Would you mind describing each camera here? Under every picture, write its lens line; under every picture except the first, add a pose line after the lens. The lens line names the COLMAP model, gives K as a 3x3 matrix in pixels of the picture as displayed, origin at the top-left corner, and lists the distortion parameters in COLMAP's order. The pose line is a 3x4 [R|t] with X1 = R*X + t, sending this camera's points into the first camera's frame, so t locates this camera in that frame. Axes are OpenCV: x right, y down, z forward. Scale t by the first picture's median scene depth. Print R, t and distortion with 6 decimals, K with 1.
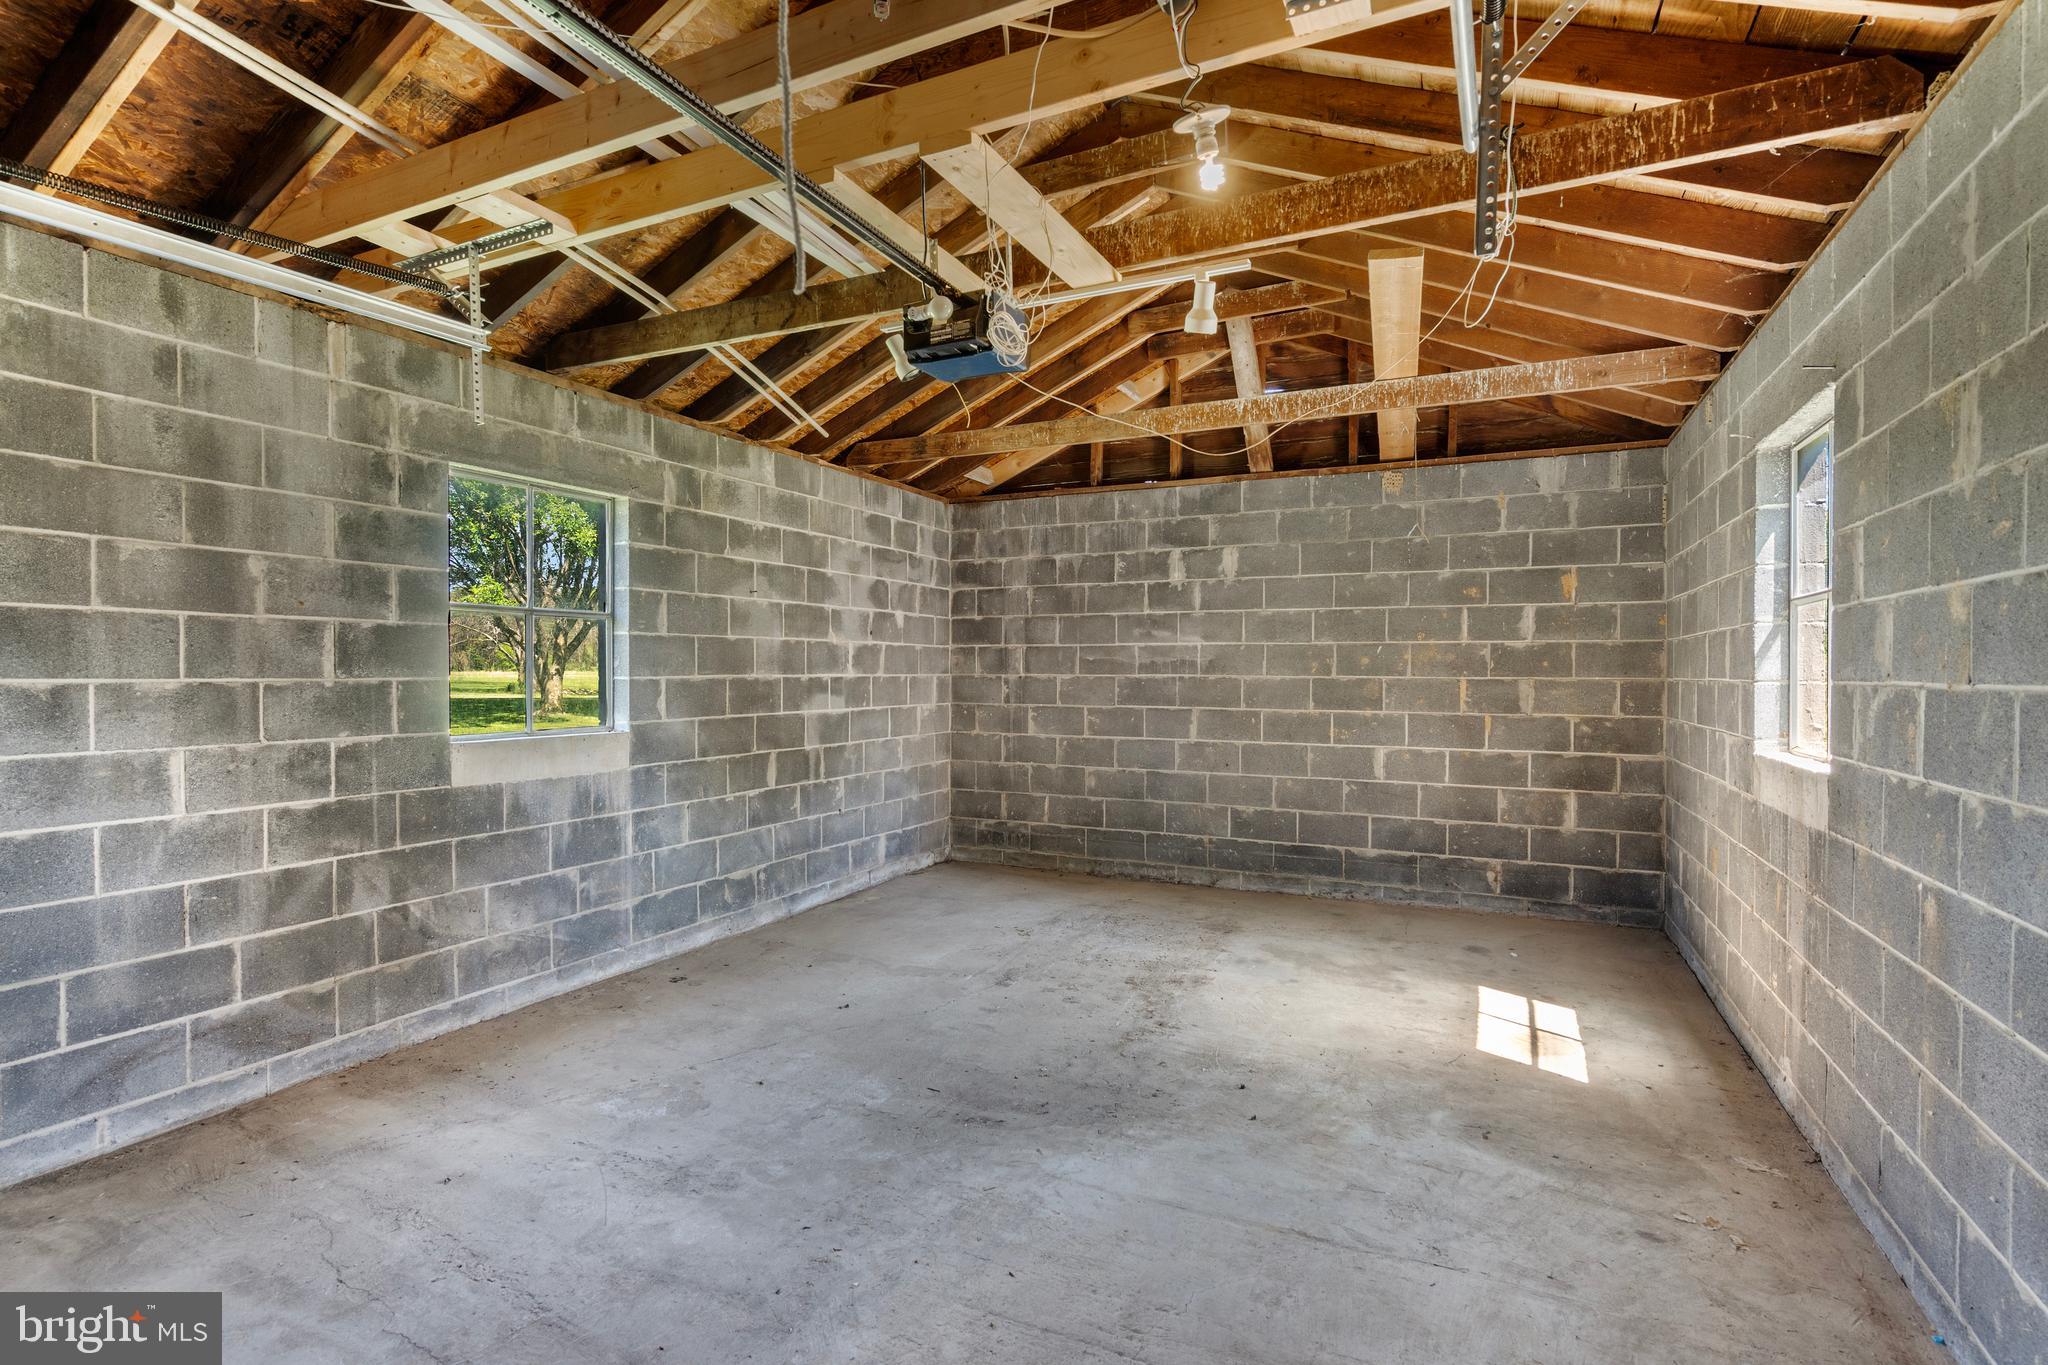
lens RADIAL K [[957.5, 0, 1024.0], [0, 957.5, 682.5], [0, 0, 1]] dist [-0.000186, -0.000125]
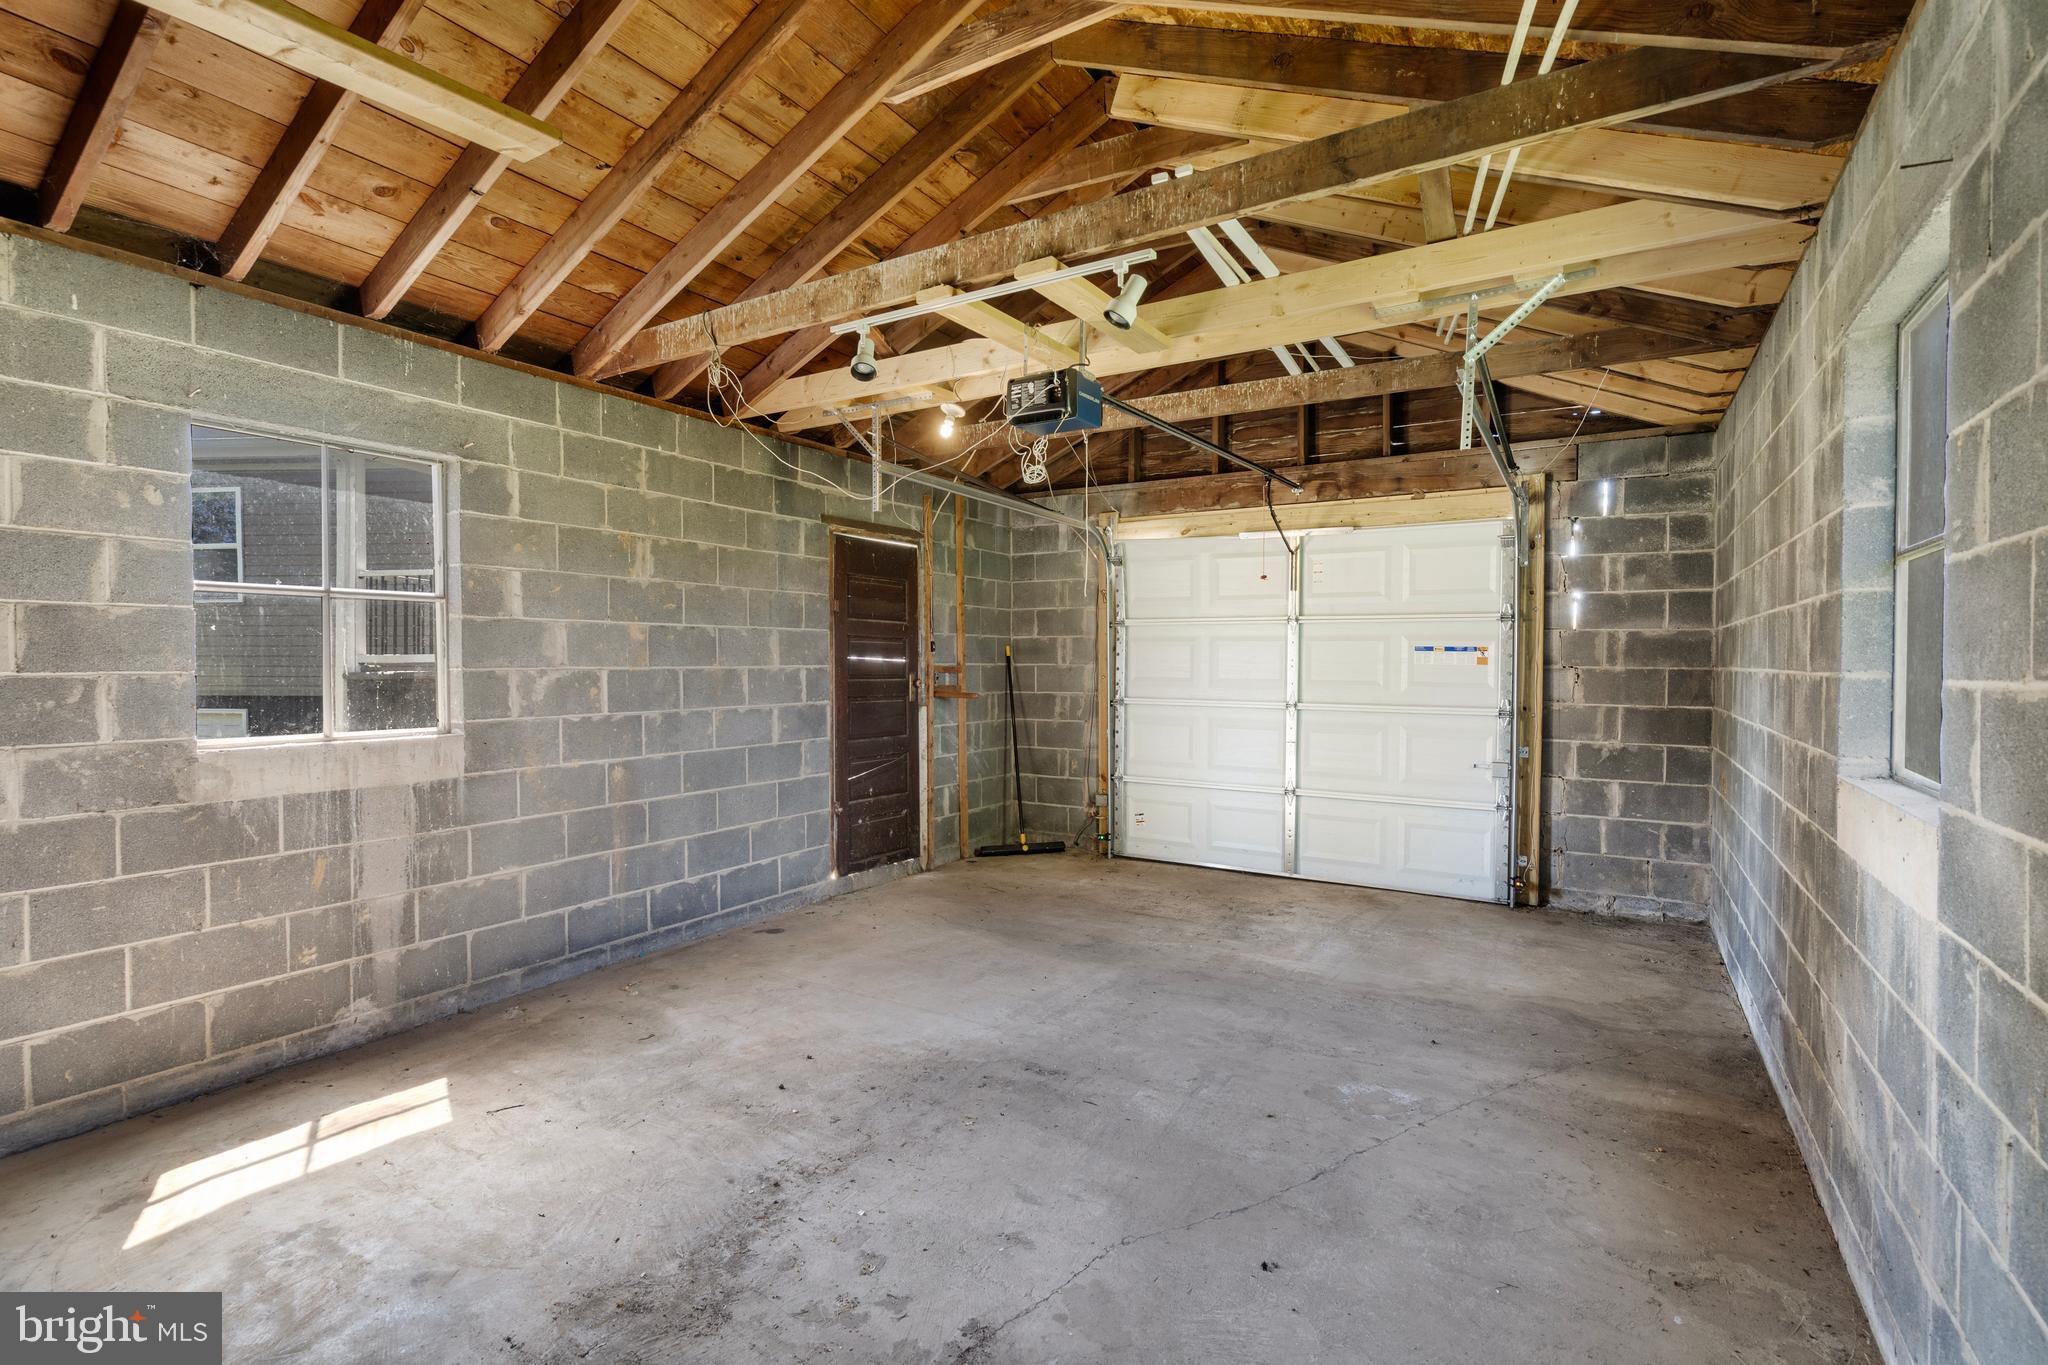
lens RADIAL K [[957.5, 0, 1024.0], [0, 957.5, 682.5], [0, 0, 1]] dist [-0.000186, -0.000125]
pose [[-0.995399, -0.002597, 0.095784, -0.113096], [0.000473, 0.999487, 0.032015, -0.032406], [-0.095818, 0.031913, -0.994887, 1.852968]]
